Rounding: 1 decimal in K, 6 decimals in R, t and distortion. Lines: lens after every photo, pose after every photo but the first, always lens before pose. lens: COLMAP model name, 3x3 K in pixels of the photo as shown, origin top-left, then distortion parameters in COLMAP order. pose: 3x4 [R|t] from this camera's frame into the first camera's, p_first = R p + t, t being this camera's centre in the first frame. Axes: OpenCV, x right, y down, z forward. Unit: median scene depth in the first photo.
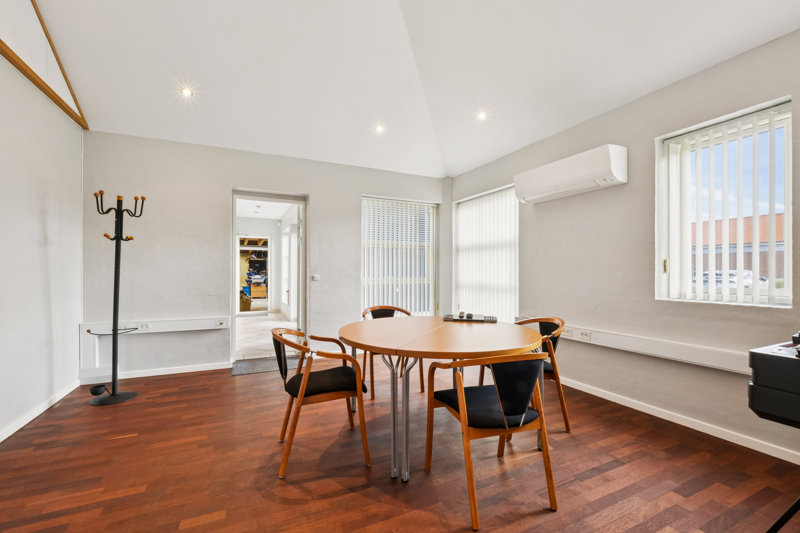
lens RADIAL K [[330.4, 0, 398.0], [0, 330.4, 269.7], [0, 0, 1]] dist [-0.003031, -0.000170]
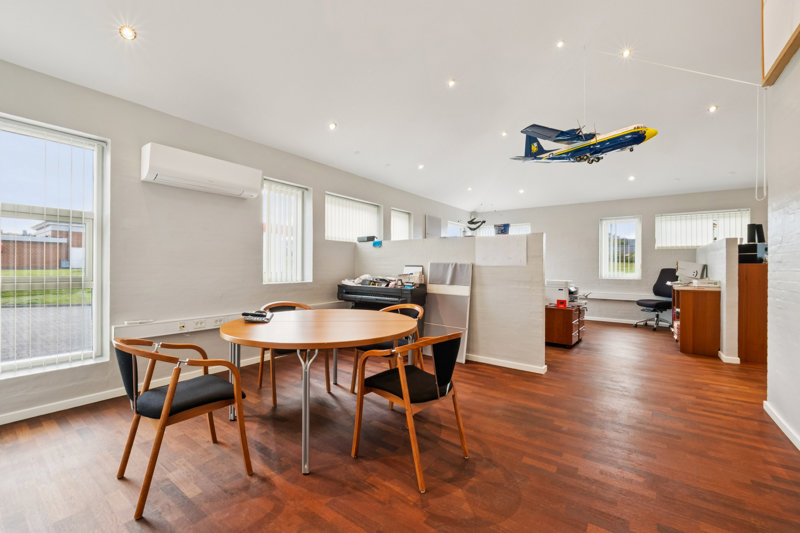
lens RADIAL K [[330.4, 0, 400.4], [0, 330.4, 266.9], [0, 0, 1]] dist [-0.003031, -0.000170]
pose [[-0.464618, 0.002374, 0.885508, -1.055259], [-0.001963, 0.999991, -0.003711, 0.022868], [-0.885509, -0.003463, -0.464609, 1.490289]]
